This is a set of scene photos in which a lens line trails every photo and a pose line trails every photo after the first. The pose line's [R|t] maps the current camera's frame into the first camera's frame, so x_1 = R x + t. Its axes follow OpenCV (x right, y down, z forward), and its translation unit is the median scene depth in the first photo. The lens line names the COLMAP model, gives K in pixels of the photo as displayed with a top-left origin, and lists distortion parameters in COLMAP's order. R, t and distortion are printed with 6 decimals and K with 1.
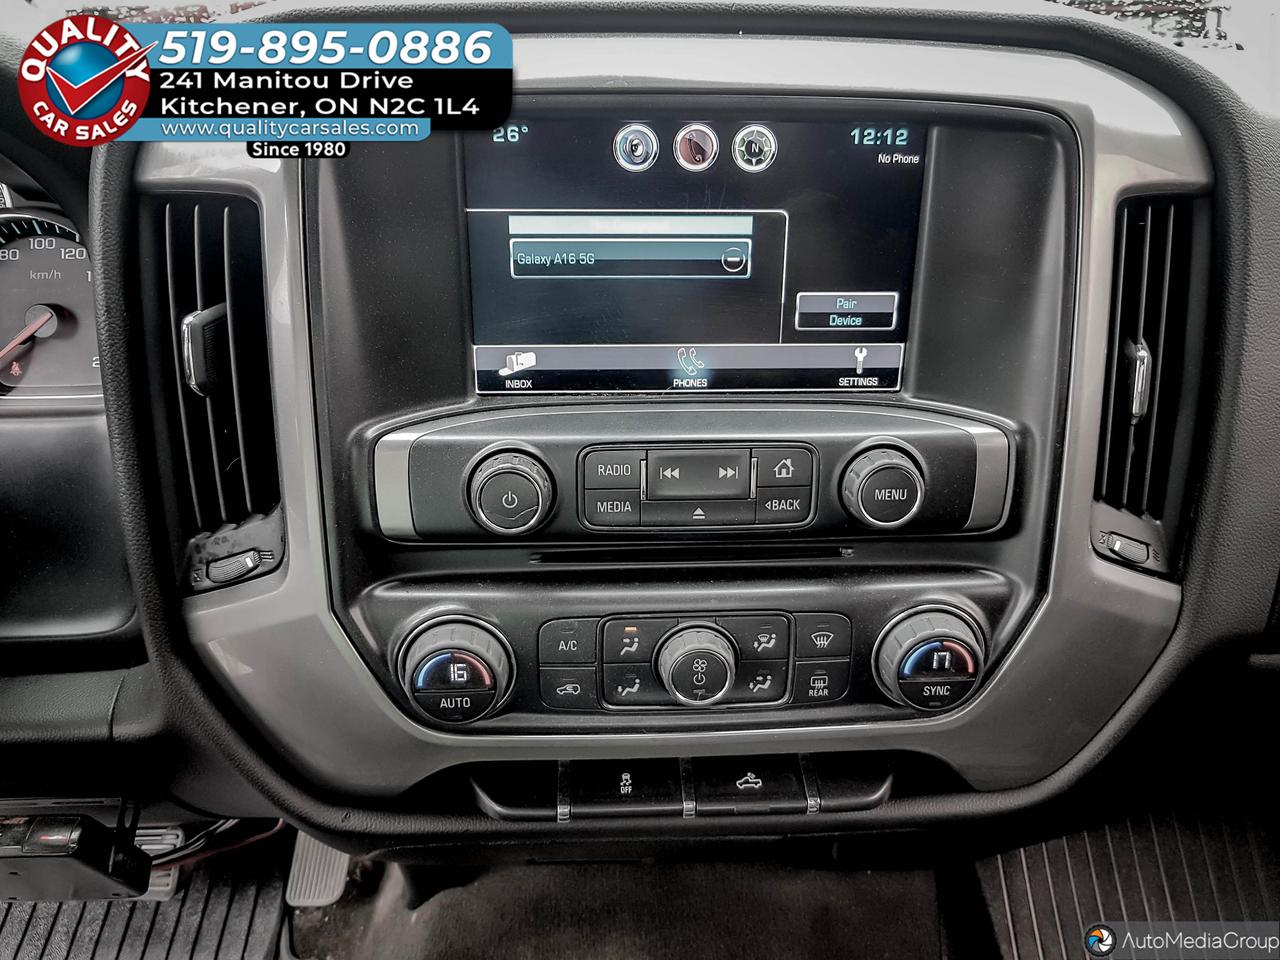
lens RADIAL K [[1123.1, 0, 640.0], [0, 1123.1, 480.0], [0, 0, 1]] dist [-0.021555, -0.034804]
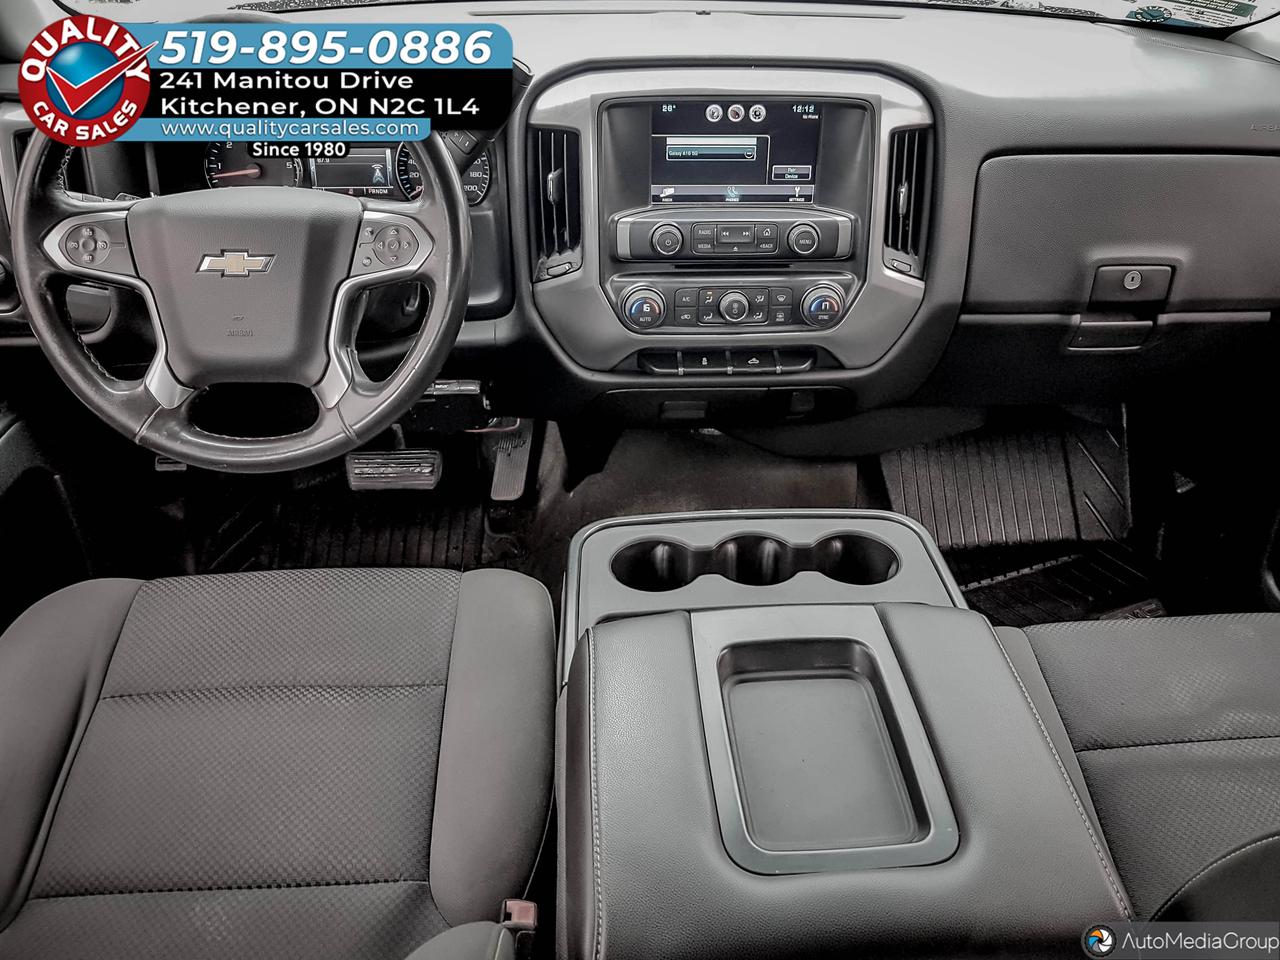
lens RADIAL K [[1142.7, 0, 676.6], [0, 1142.7, 426.8], [0, 0, 1]] dist [-0.040015, -0.001466]
pose [[0.999761, 0.000324, 0.021882, -0.145654], [-0.002913, 0.992960, 0.118416, 0.126303], [-0.021690, -0.118451, 0.992723, -1.730339]]
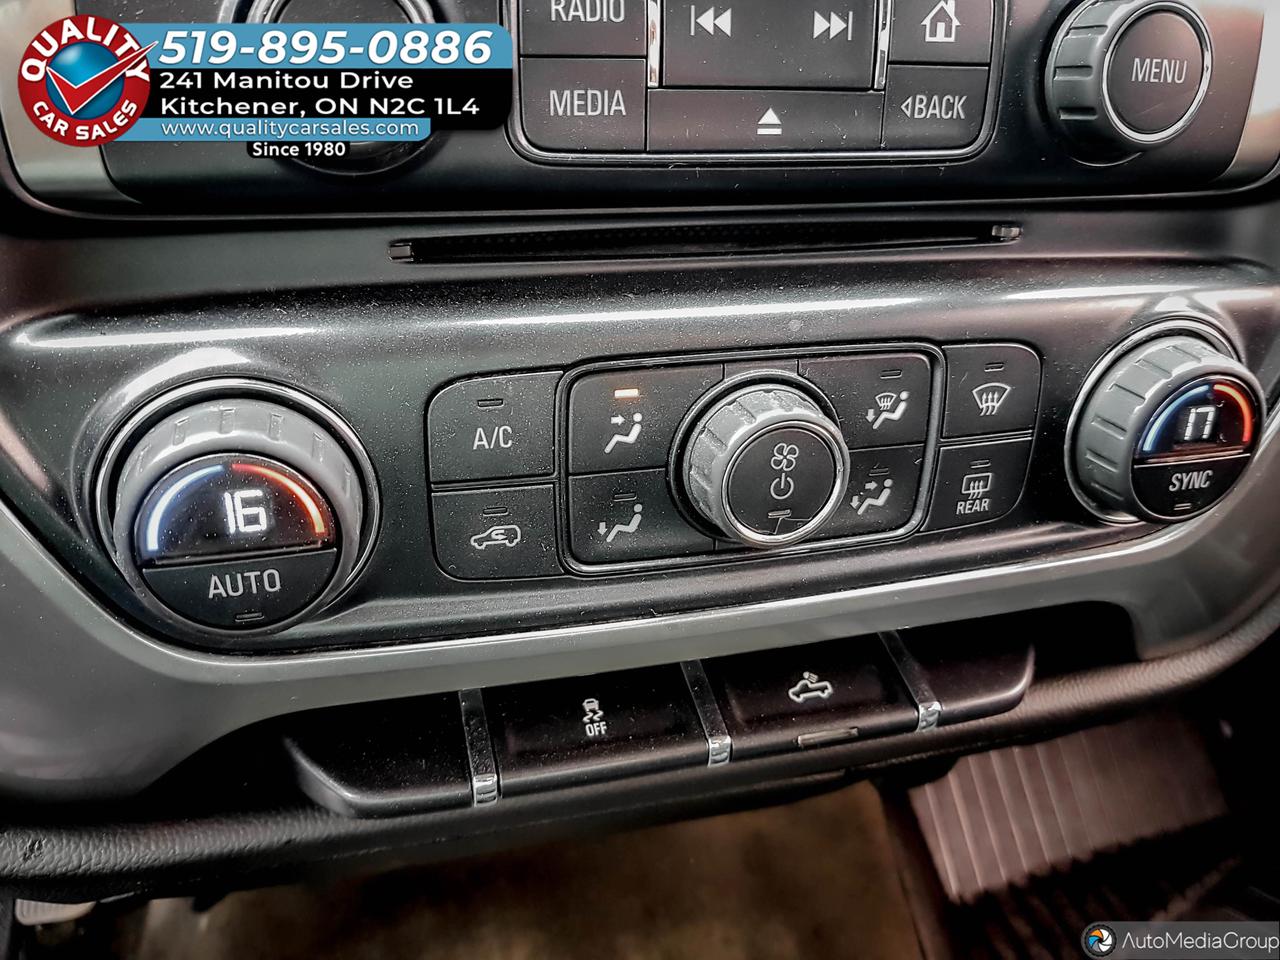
lens RADIAL K [[1121.3, 0, 656.5], [0, 1121.3, 507.9], [0, 0, 1]] dist [-0.049568, 0.000149]
pose [[0.973921, -0.078382, 0.212920, -0.097686], [0.056401, 0.992612, 0.107427, 0.130093], [-0.219767, -0.092616, 0.971146, 0.543104]]
